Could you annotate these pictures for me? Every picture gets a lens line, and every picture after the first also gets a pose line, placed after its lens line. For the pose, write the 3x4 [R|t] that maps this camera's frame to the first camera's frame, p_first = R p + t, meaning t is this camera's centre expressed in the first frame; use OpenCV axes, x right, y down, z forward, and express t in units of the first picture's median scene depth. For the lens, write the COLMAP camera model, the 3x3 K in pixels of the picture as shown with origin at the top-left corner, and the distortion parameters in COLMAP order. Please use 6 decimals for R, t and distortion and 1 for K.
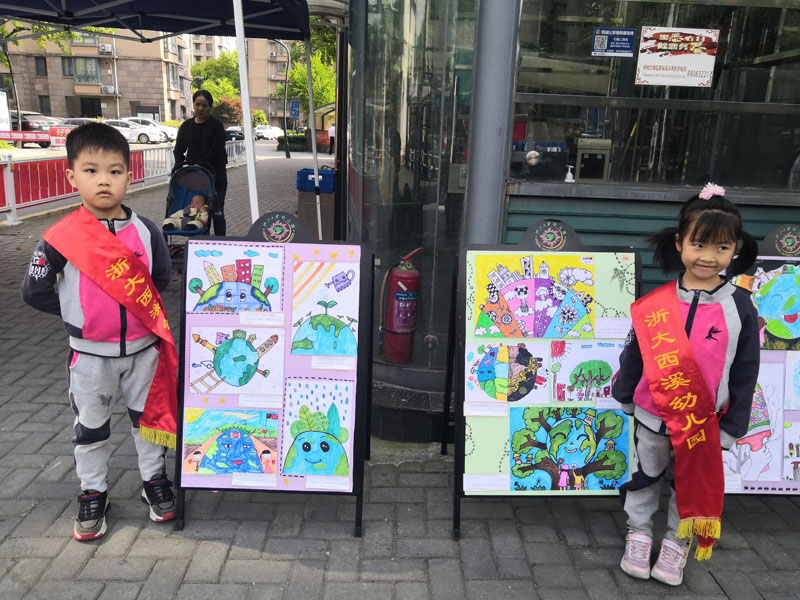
lens RADIAL K [[621.8, 0, 400.0], [0, 621.8, 300.0], [0, 0, 1]] dist [0.007310, 0.011093]
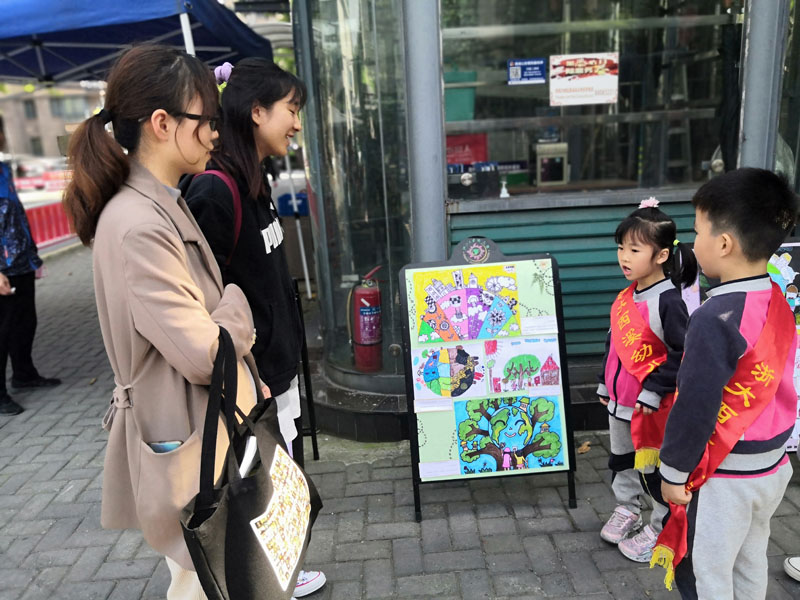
lens RADIAL K [[637.3, 0, 400.0], [0, 637.3, 300.0], [0, 0, 1]] dist [0.035659, -0.014370]
pose [[0.995874, -0.088142, -0.021572, 0.118891], [0.087895, 0.996055, -0.012172, -0.009504], [0.022560, 0.010226, 0.999693, -0.183228]]
